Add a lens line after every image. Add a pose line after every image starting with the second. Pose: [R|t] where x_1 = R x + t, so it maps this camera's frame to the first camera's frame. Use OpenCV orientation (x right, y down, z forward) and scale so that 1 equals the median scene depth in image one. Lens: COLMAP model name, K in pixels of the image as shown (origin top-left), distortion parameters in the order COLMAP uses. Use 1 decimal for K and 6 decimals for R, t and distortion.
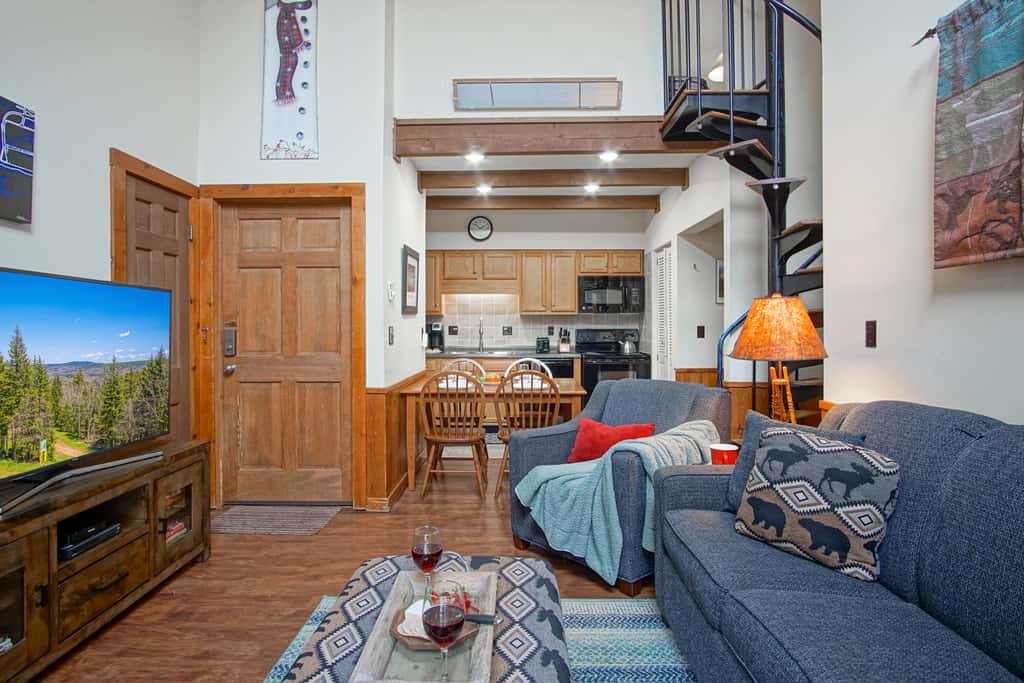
lens RADIAL K [[549.2, 0, 504.6], [0, 549.2, 331.6], [0, 0, 1]] dist [-0.036105, 0.011103]
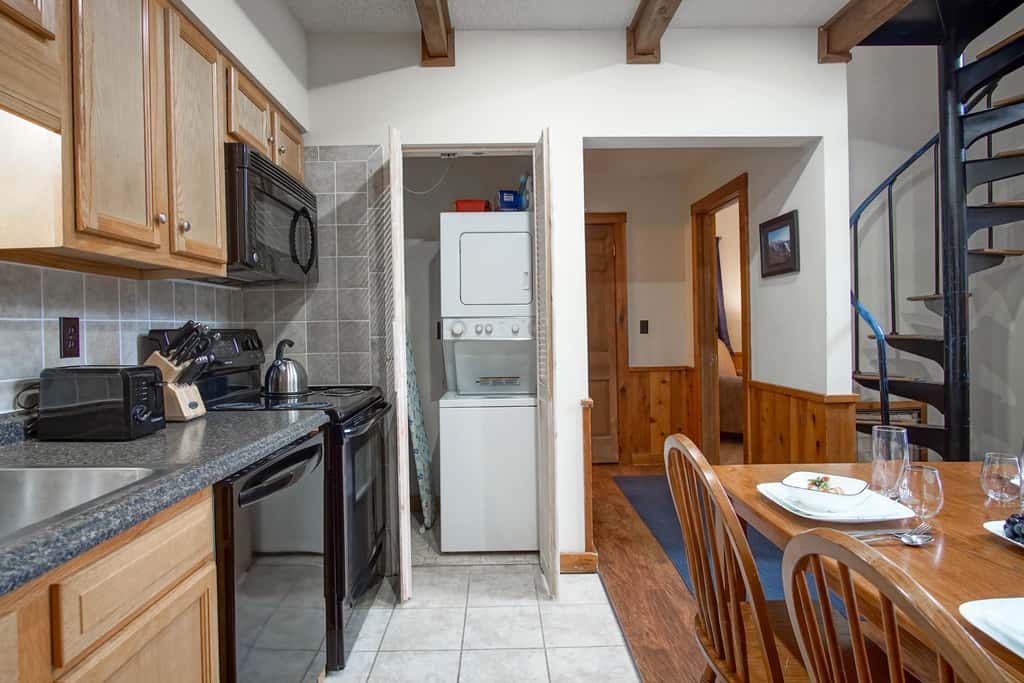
lens RADIAL K [[549.2, 0, 507.0], [0, 549.2, 331.0], [0, 0, 1]] dist [-0.036105, 0.011103]
pose [[-0.034549, -0.002788, 0.999399, -0.474719], [0.024479, 0.999694, 0.003635, -0.000457], [-0.999103, 0.024590, -0.034470, 2.678633]]
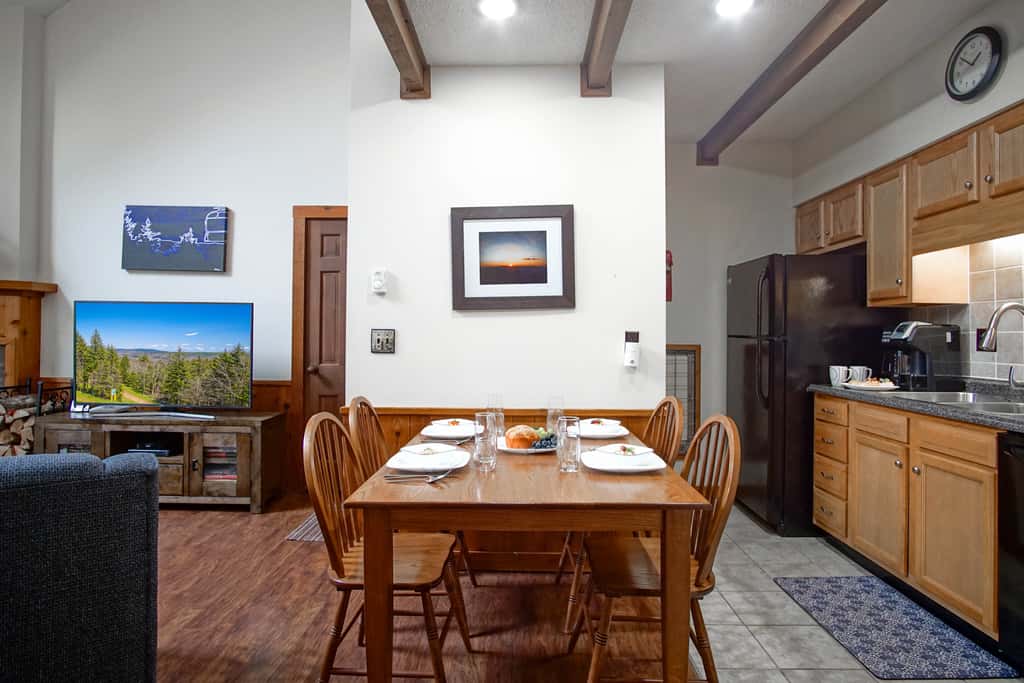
lens RADIAL K [[549.2, 0, 512.3], [0, 549.2, 331.4], [0, 0, 1]] dist [-0.036105, 0.011103]
pose [[0.003897, -0.006625, -0.999970, 0.972000], [-0.010959, 0.999918, -0.006667, -0.004782], [0.999932, 0.010984, 0.003824, 2.129238]]
